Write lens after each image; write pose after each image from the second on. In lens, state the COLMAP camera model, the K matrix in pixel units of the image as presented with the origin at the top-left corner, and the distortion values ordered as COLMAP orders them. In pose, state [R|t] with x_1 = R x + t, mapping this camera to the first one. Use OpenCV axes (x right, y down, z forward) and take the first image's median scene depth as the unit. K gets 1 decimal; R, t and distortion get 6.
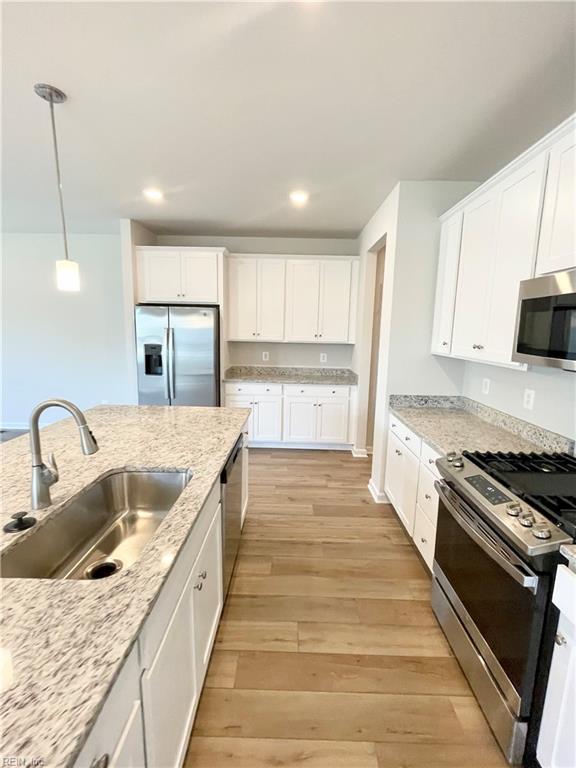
lens RADIAL K [[349.1, 0, 288.0], [0, 349.1, 384.0], [0, 0, 1]] dist [0.002033, 0.000350]
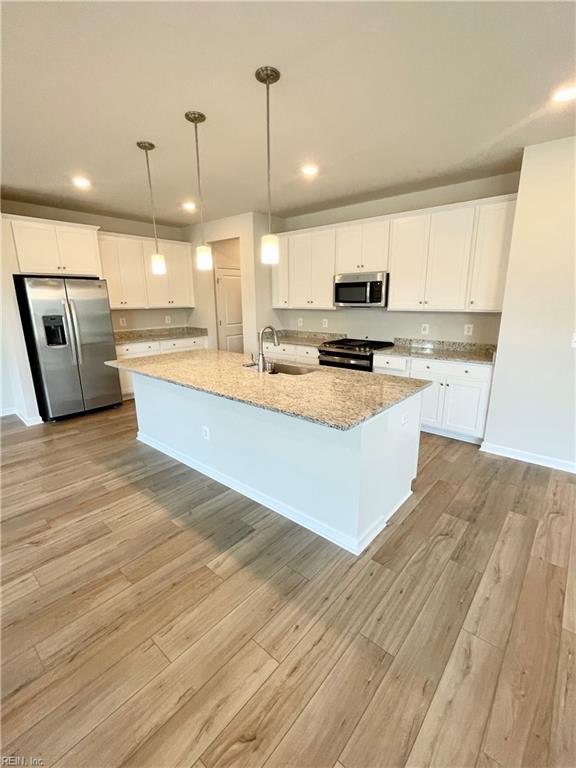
lens RADIAL K [[349.1, 0, 288.0], [0, 349.1, 384.0], [0, 0, 1]] dist [0.002033, 0.000350]
pose [[0.648485, -0.209092, 0.731948, -0.732832], [0.142501, 0.977883, 0.153095, 0.027629], [-0.747770, 0.005024, 0.663939, -0.224790]]
